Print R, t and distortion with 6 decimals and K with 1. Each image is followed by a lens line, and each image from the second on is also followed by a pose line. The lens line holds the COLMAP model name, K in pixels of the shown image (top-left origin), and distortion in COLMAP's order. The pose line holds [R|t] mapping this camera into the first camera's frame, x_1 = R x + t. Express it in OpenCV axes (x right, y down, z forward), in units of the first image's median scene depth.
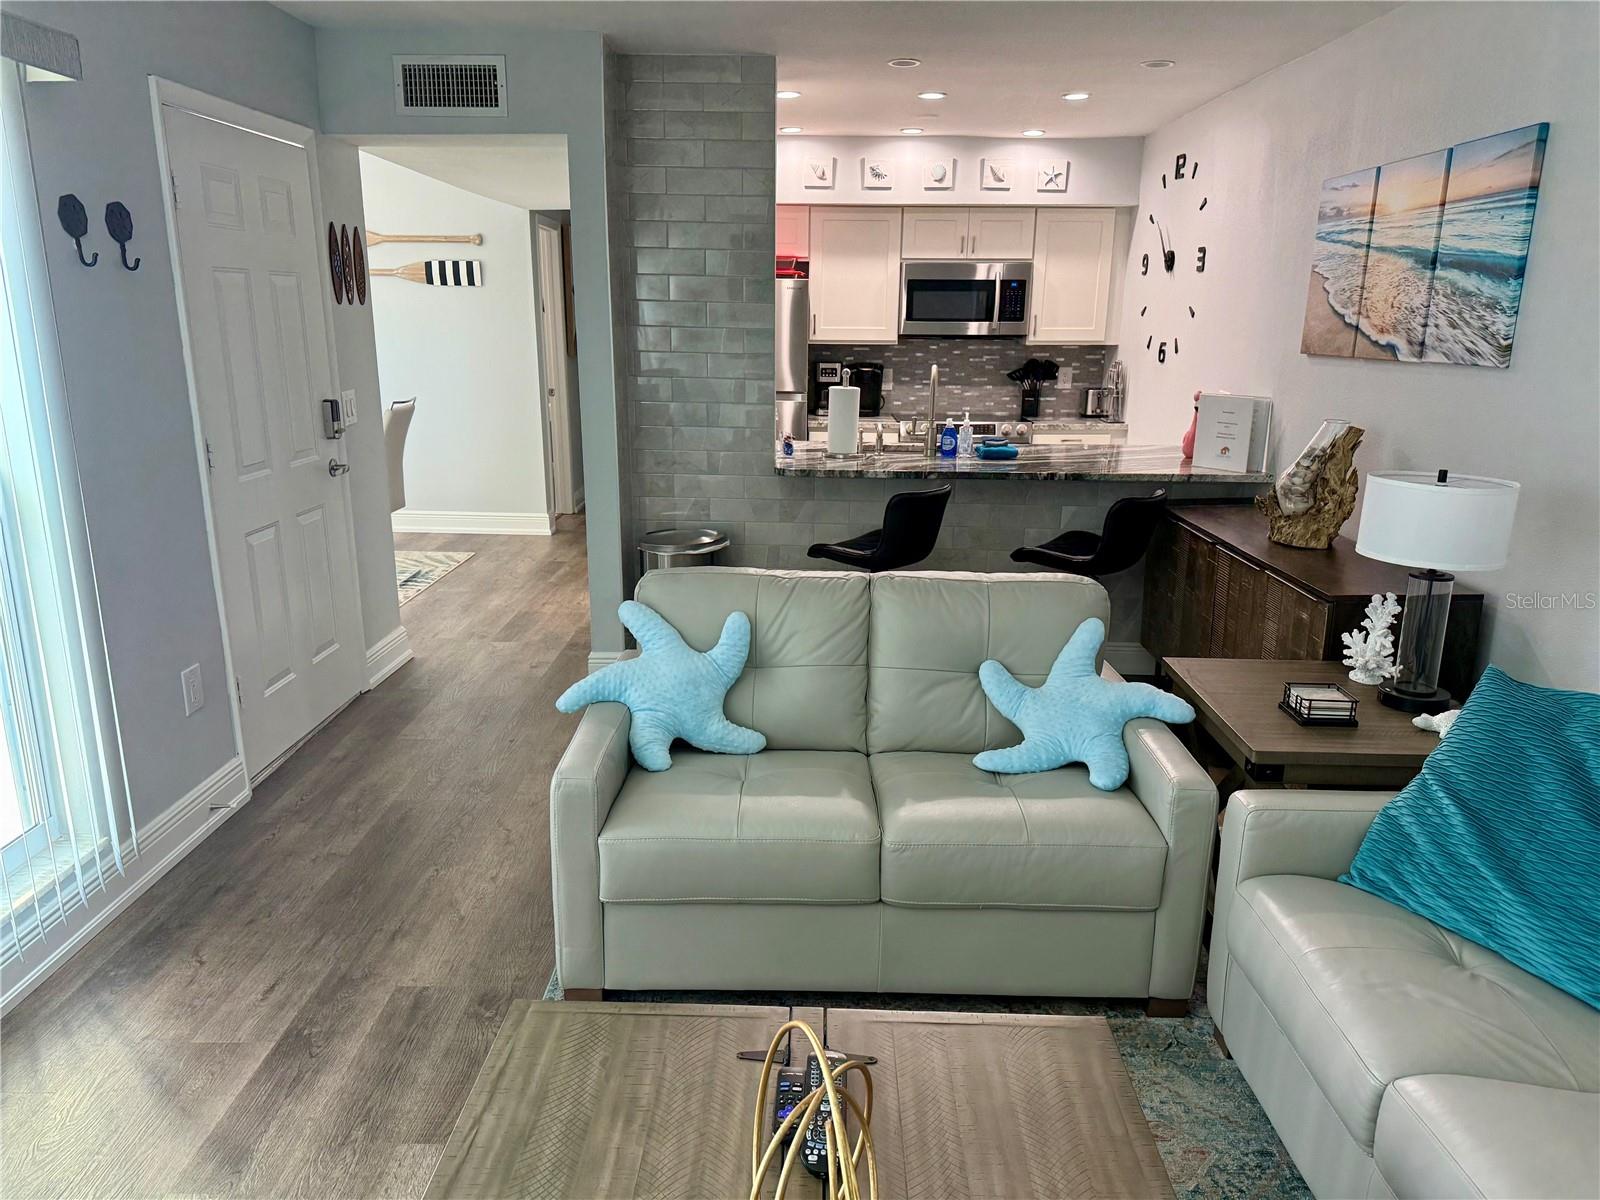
lens RADIAL K [[1123.9, 0, 810.9], [0, 1123.9, 620.3], [0, 0, 1]] dist [0.096769, -0.116600]
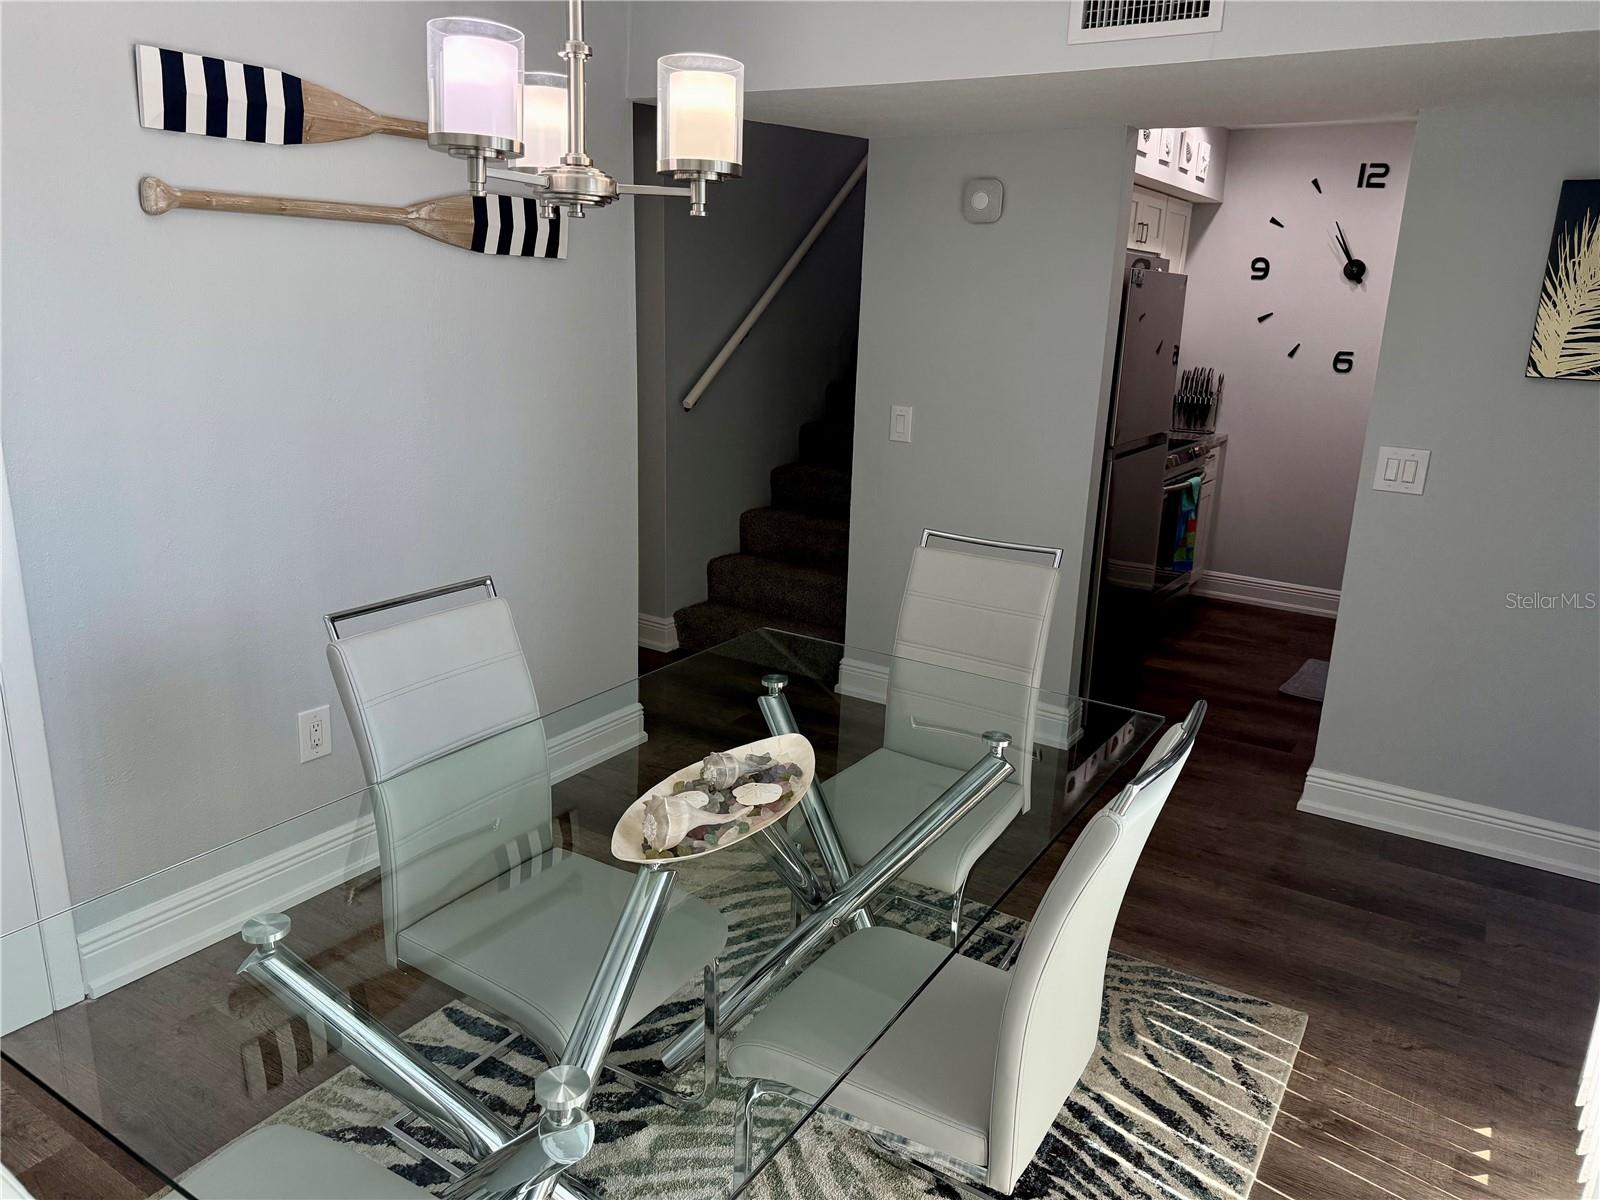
lens RADIAL K [[1123.9, 0, 818.7], [0, 1123.9, 587.8], [0, 0, 1]] dist [0.096769, -0.116600]
pose [[0.526537, -0.207241, 0.824506, -0.775128], [0.191216, 0.973853, 0.122668, -0.247526], [-0.828369, 0.093069, 0.552397, 0.830626]]
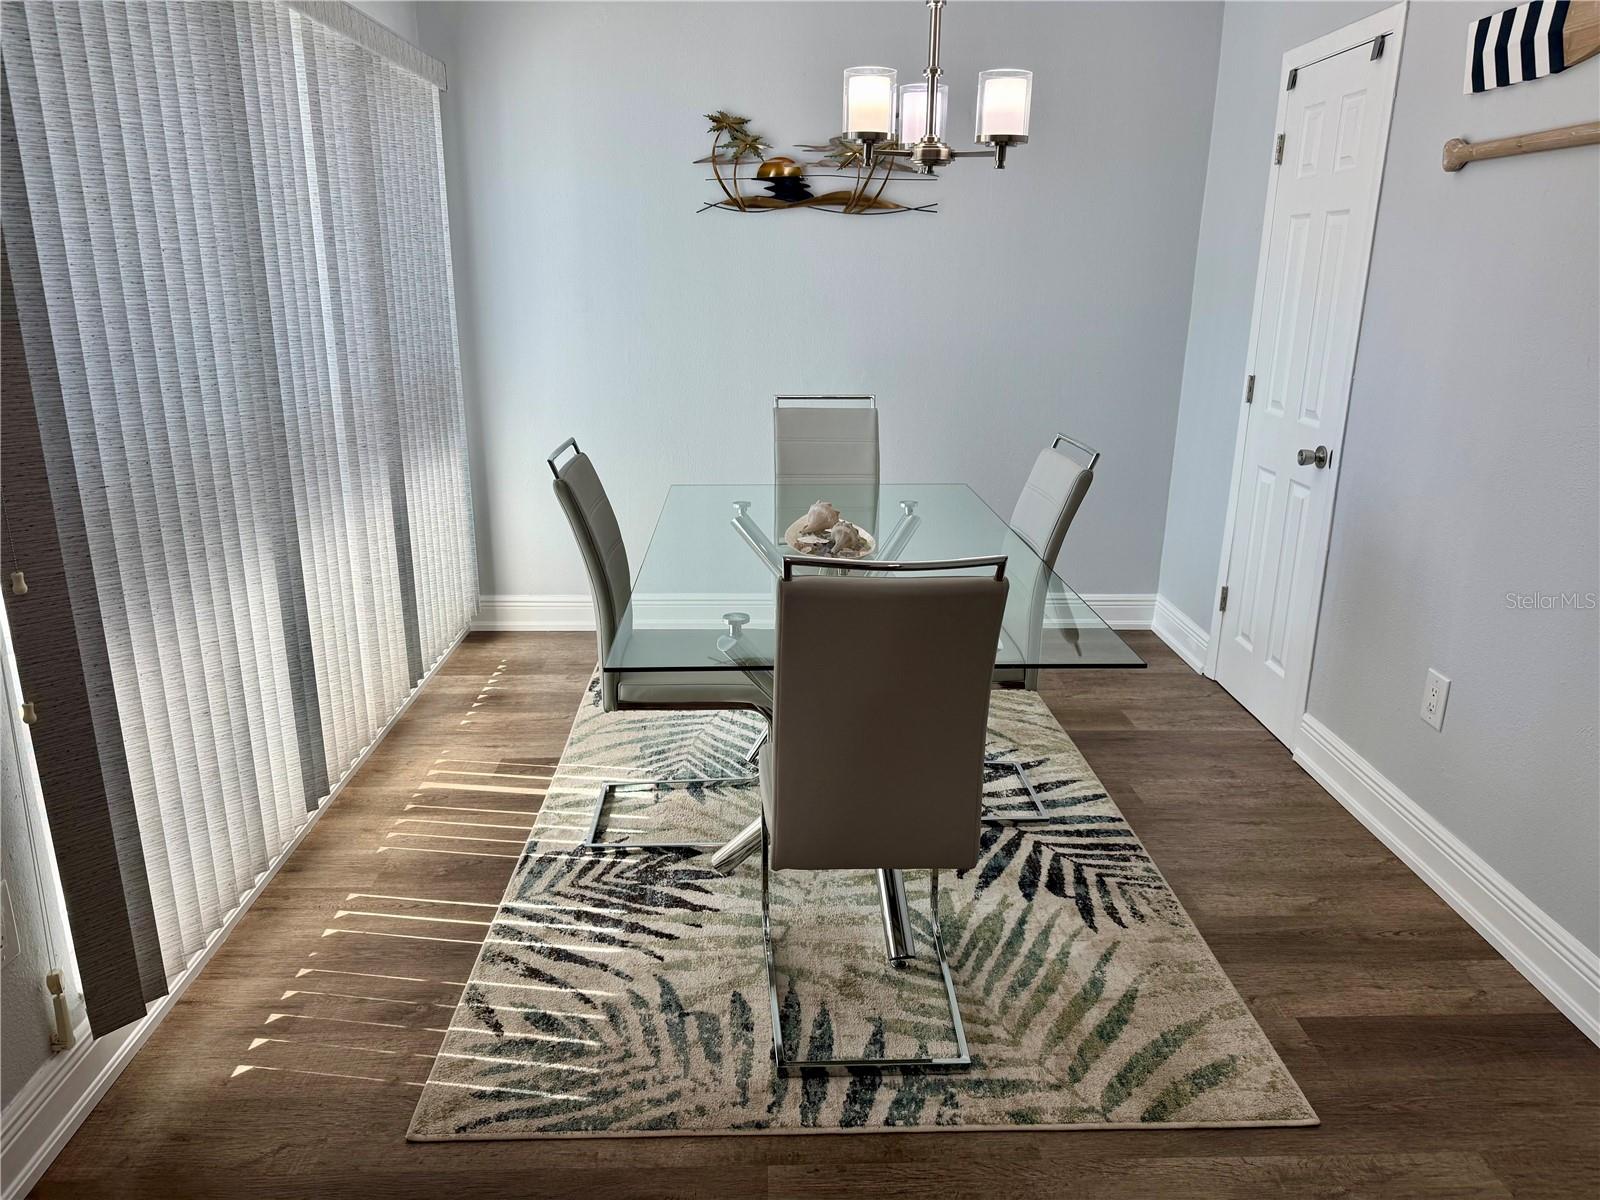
lens RADIAL K [[1123.9, 0, 789.0], [0, 1123.9, 598.7], [0, 0, 1]] dist [0.096769, -0.116600]
pose [[0.029488, 0.276189, -0.960651, -0.077827], [-0.268277, 0.927993, 0.258565, -0.257528], [0.962890, 0.250096, 0.101460, 0.965500]]
